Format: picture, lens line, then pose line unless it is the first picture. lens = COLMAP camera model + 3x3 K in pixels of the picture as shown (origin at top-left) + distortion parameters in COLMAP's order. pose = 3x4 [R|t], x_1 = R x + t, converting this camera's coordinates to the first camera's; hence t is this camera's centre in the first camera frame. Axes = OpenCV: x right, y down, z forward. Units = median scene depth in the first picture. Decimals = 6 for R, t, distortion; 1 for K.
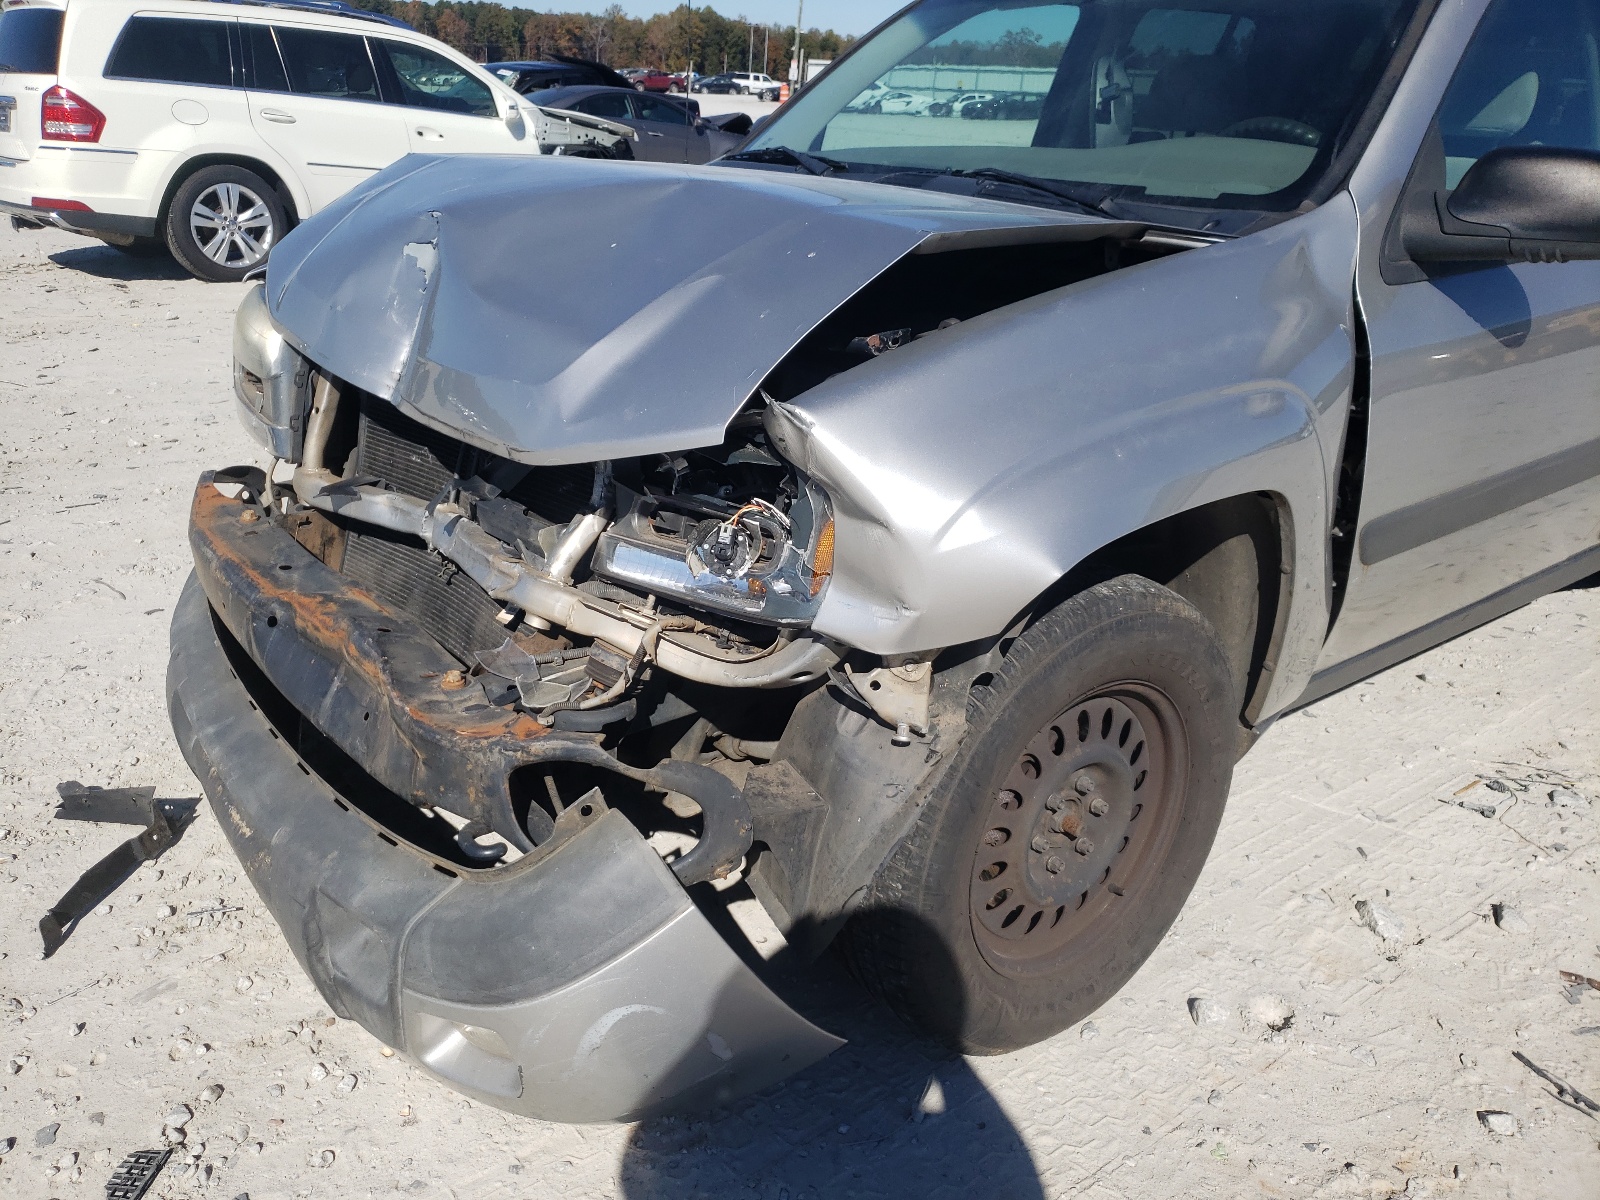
lens RADIAL K [[1228.1, 0, 766.4], [0, 1228.1, 597.5], [0, 0, 1]] dist [0.015084, -0.001025]
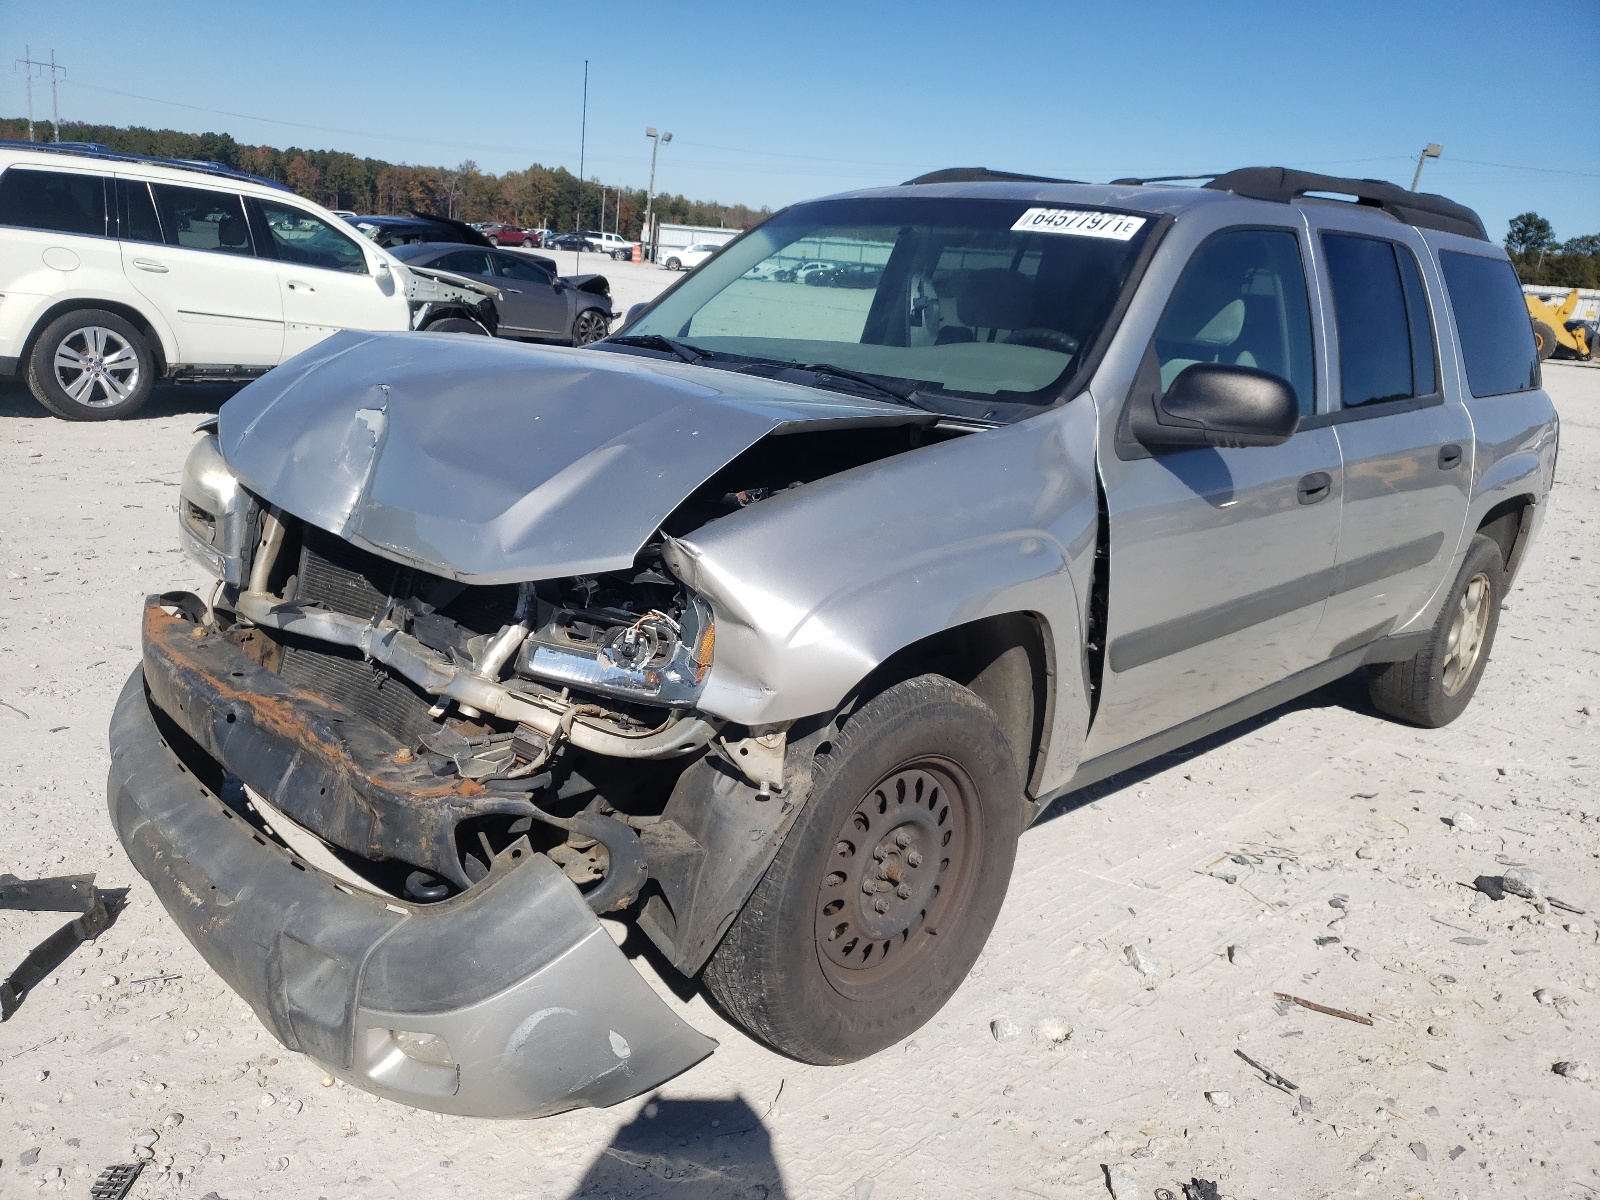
lens RADIAL K [[1228.1, 0, 766.4], [0, 1228.1, 597.5], [0, 0, 1]] dist [0.015084, -0.001025]
pose [[0.992537, 0.009037, 0.121611, -0.037760], [0.005294, 0.993117, -0.117009, 0.047971], [-0.121831, 0.116780, 0.985657, -0.254154]]
